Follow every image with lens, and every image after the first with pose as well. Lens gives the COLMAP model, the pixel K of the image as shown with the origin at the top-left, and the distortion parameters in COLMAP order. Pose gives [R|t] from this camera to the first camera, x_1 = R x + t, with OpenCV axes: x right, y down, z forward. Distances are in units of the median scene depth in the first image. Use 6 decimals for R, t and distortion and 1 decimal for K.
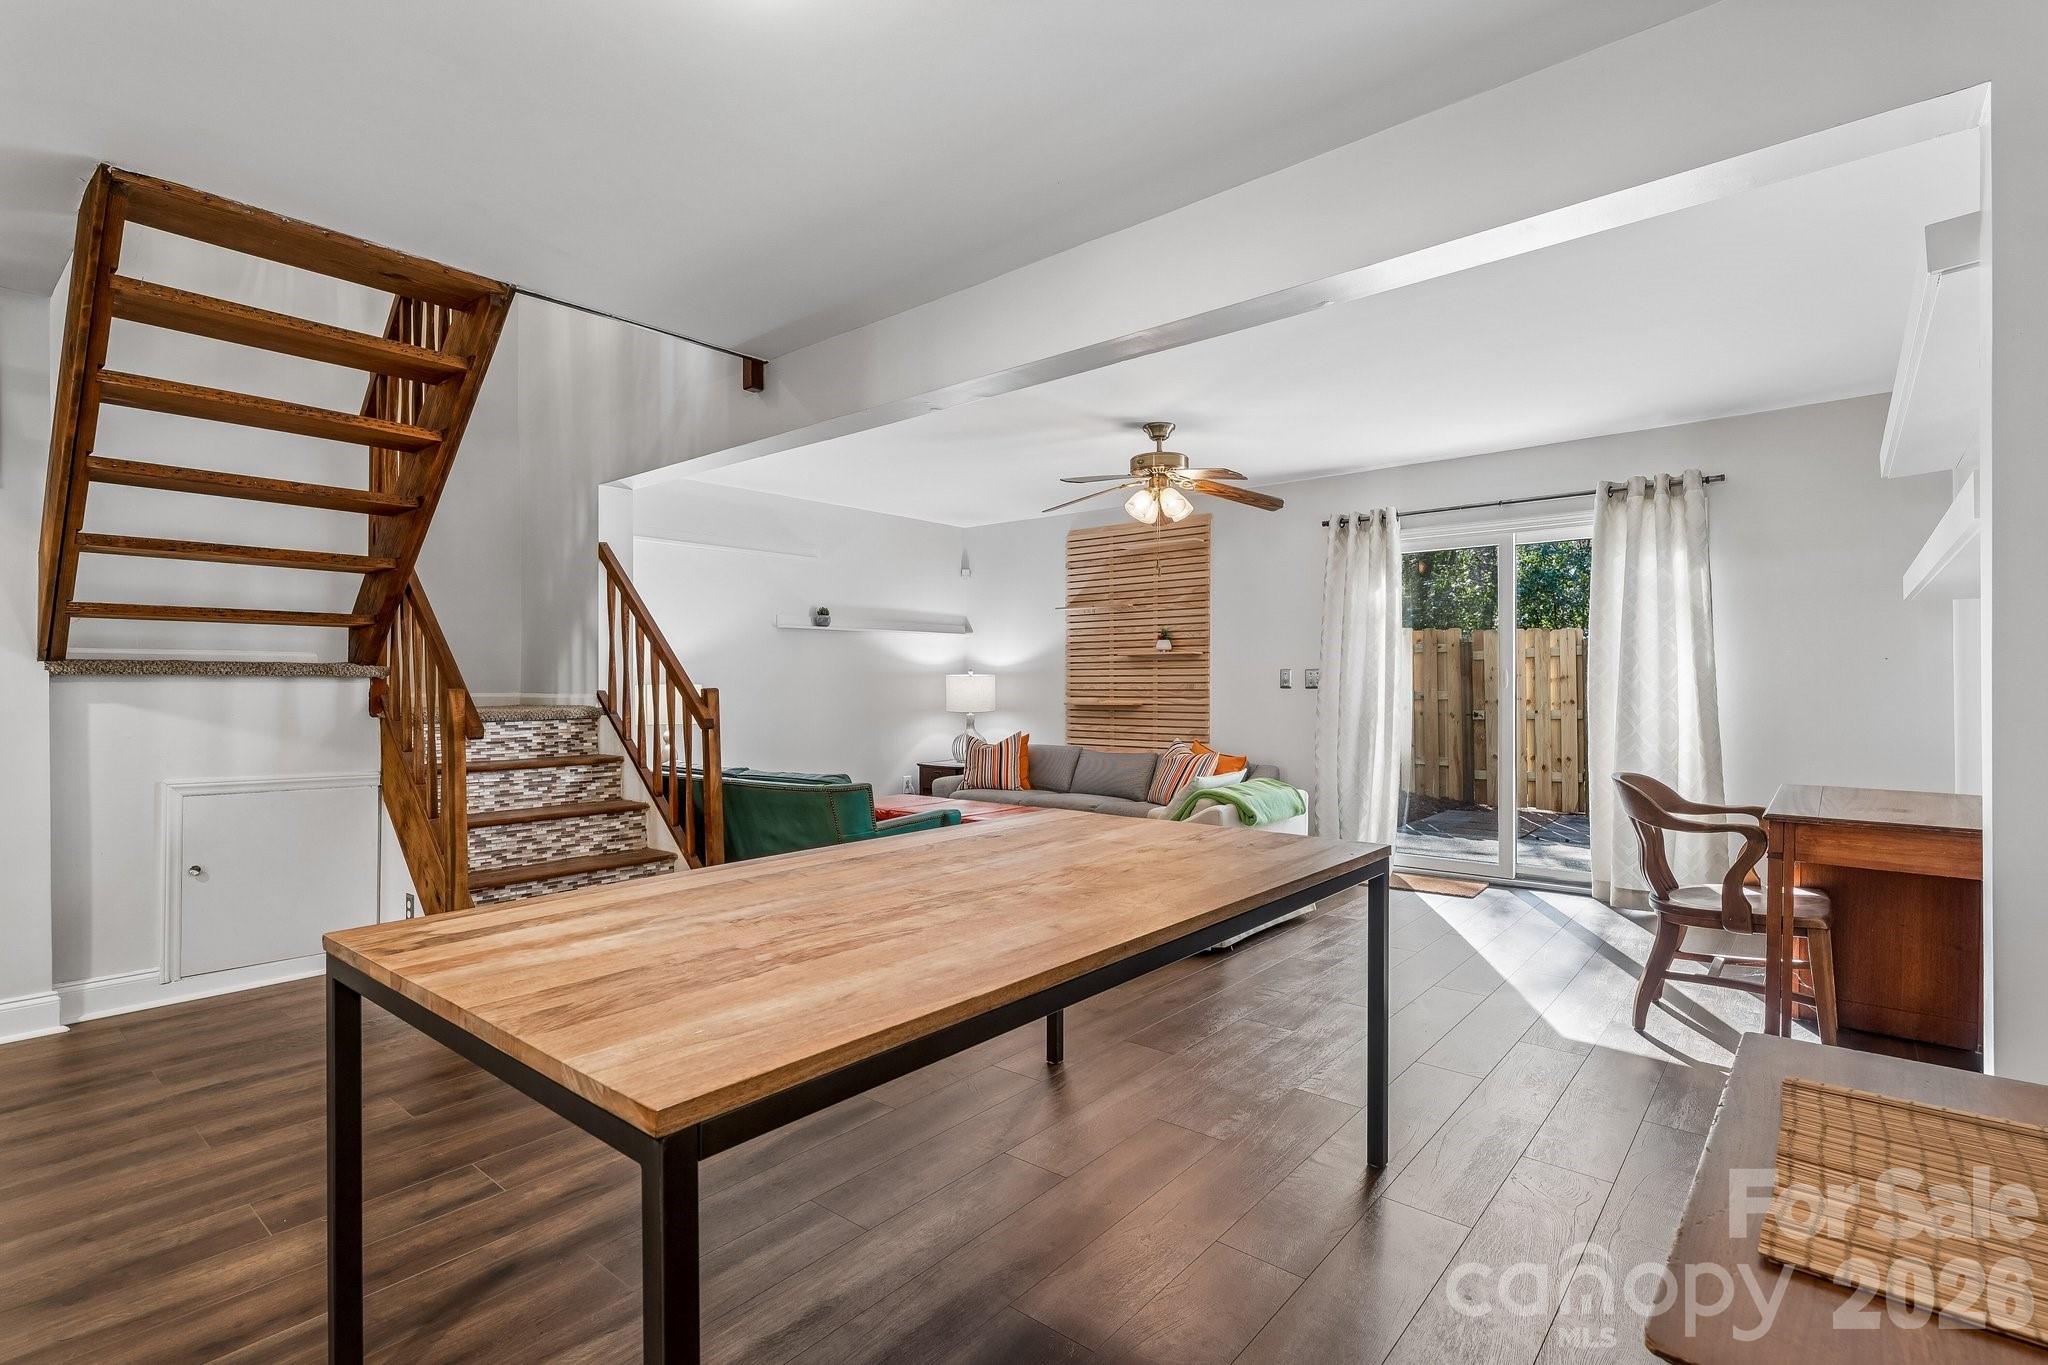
lens RADIAL K [[961.7, 0, 1030.1], [0, 961.7, 688.1], [0, 0, 1]] dist [-0.000149, 0.000601]
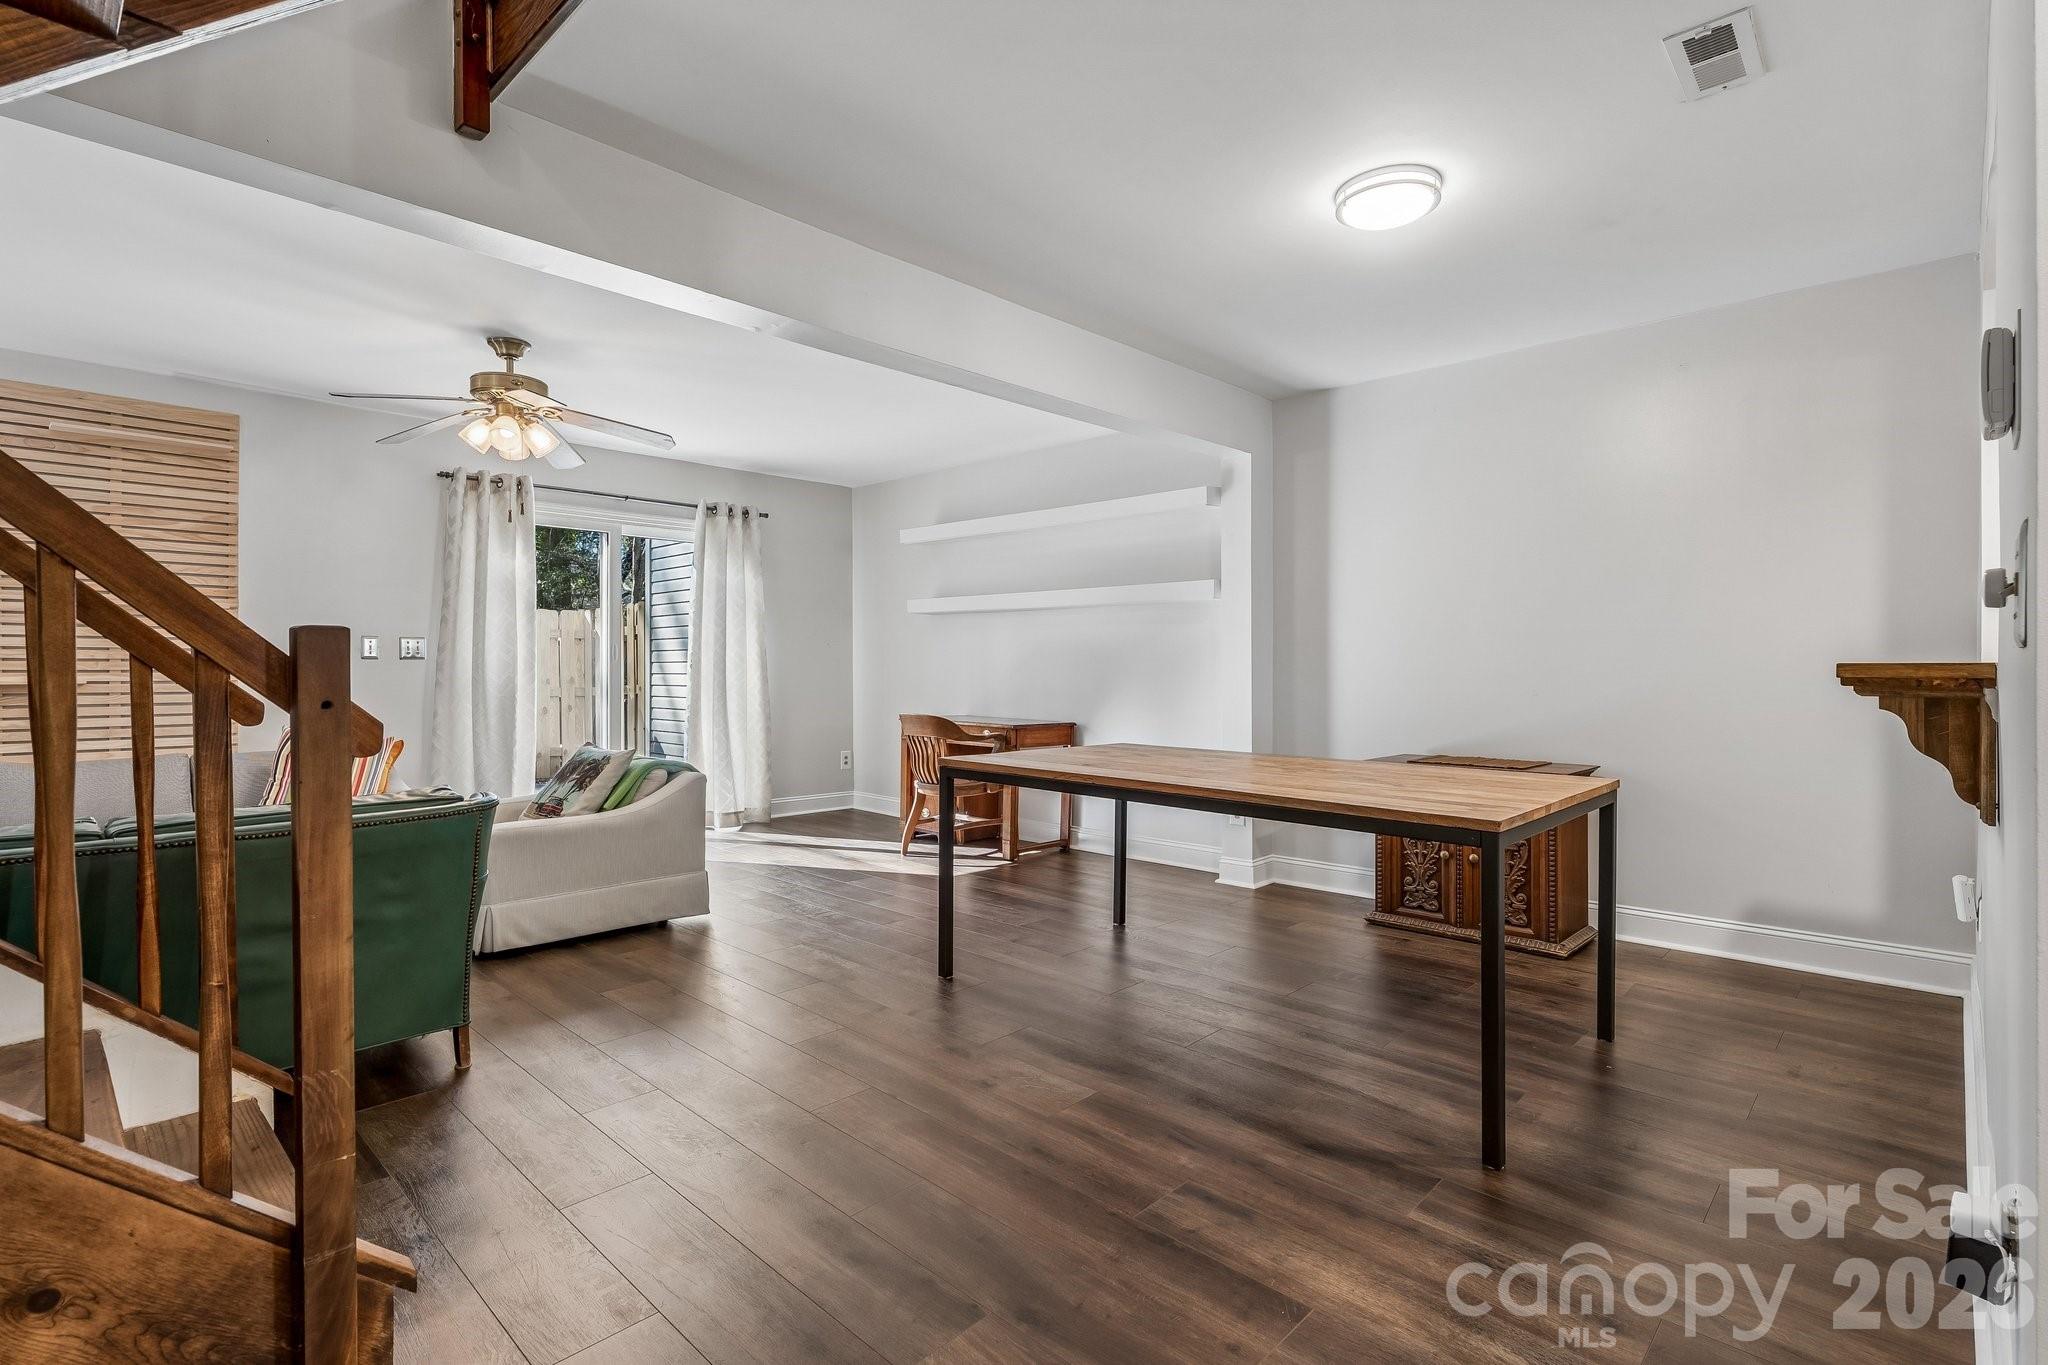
lens RADIAL K [[963.6, 0, 1026.8], [0, 963.6, 675.3], [0, 0, 1]] dist [0.001269, 0.000539]
pose [[0.072512, -0.007094, 0.997342, -0.543756], [0.000196, 0.999975, 0.007099, 0.009068], [-0.997367, -0.000319, 0.072512, 0.397885]]
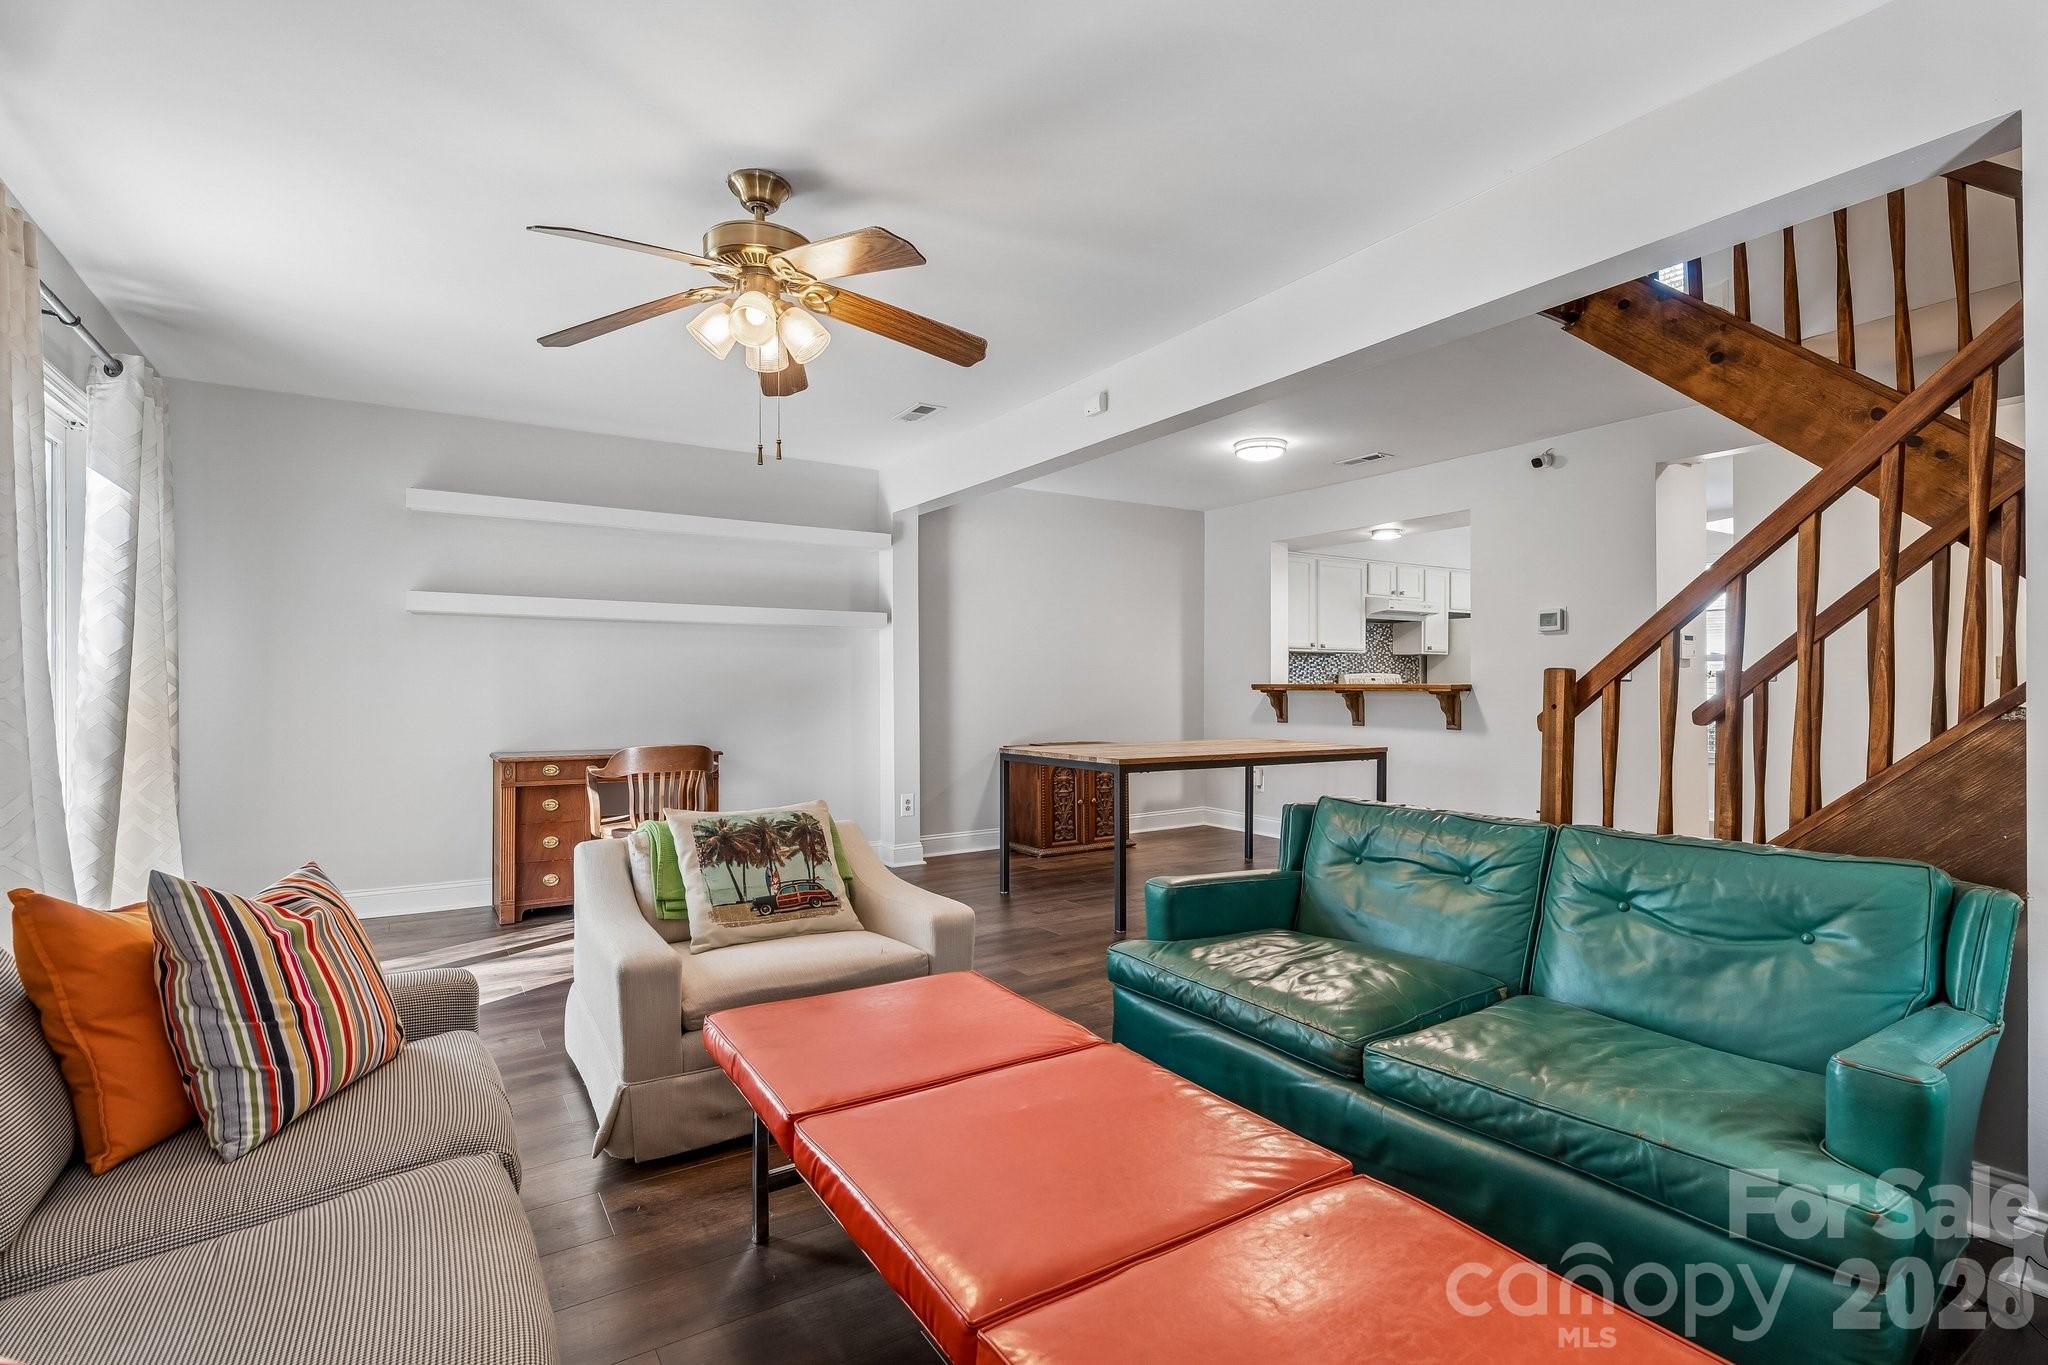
lens RADIAL K [[961.7, 0, 1030.1], [0, 961.7, 688.1], [0, 0, 1]] dist [-0.000149, 0.000601]
pose [[-0.952044, 0.004190, 0.305931, -0.146043], [0.004942, 0.999986, 0.001683, 0.008892], [-0.305920, 0.003114, -0.952052, 1.169569]]
